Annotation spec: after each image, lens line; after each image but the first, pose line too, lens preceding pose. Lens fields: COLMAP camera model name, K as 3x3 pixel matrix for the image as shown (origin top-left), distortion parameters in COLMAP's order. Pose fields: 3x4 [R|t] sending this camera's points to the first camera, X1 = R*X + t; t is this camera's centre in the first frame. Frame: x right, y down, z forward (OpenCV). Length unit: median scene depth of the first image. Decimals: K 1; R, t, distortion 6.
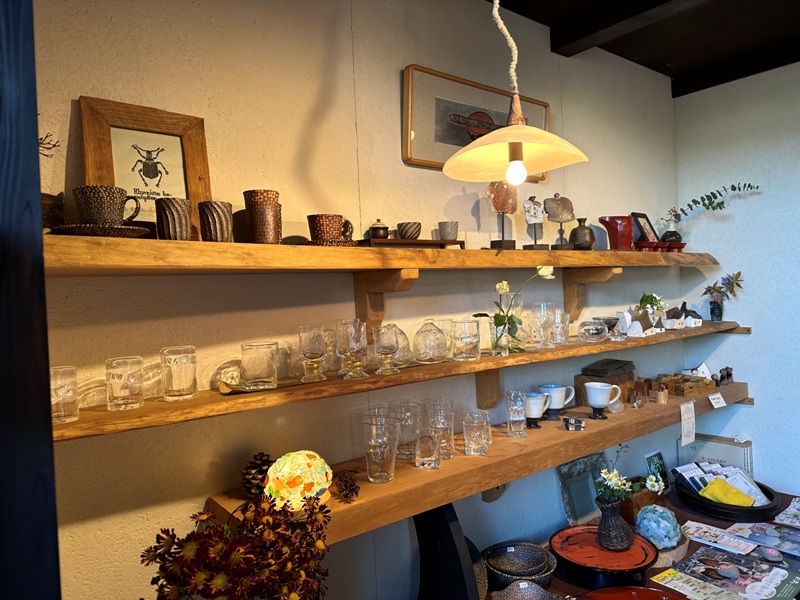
lens RADIAL K [[570.5, 0, 399.5], [0, 570.5, 299.2], [0, 0, 1]] dist [0.075231, -0.008638]
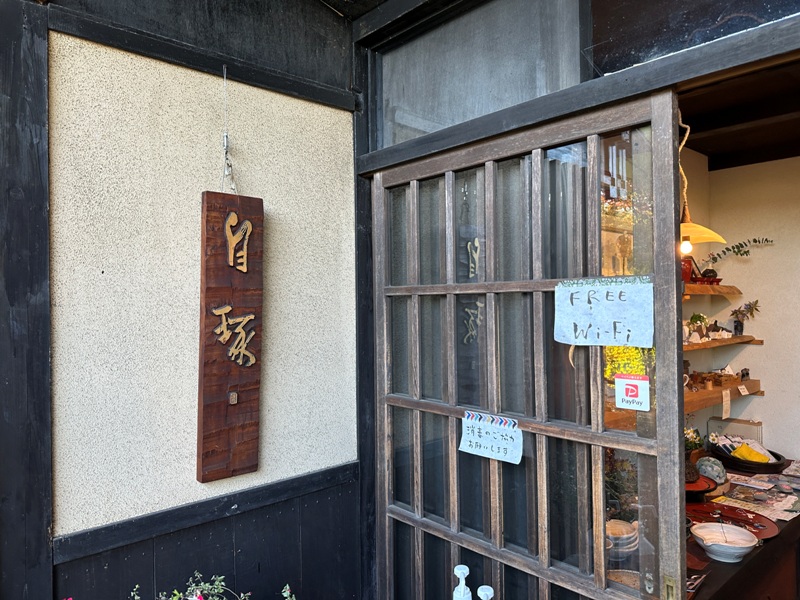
lens RADIAL K [[570.5, 0, 400.6], [0, 570.5, 302.7], [0, 0, 1]] dist [0.075231, -0.008638]
pose [[0.998055, 0.028951, 0.055212, -0.364275], [-0.027871, 0.999407, -0.020243, 0.012503], [-0.055765, 0.018665, 0.998269, -0.370813]]
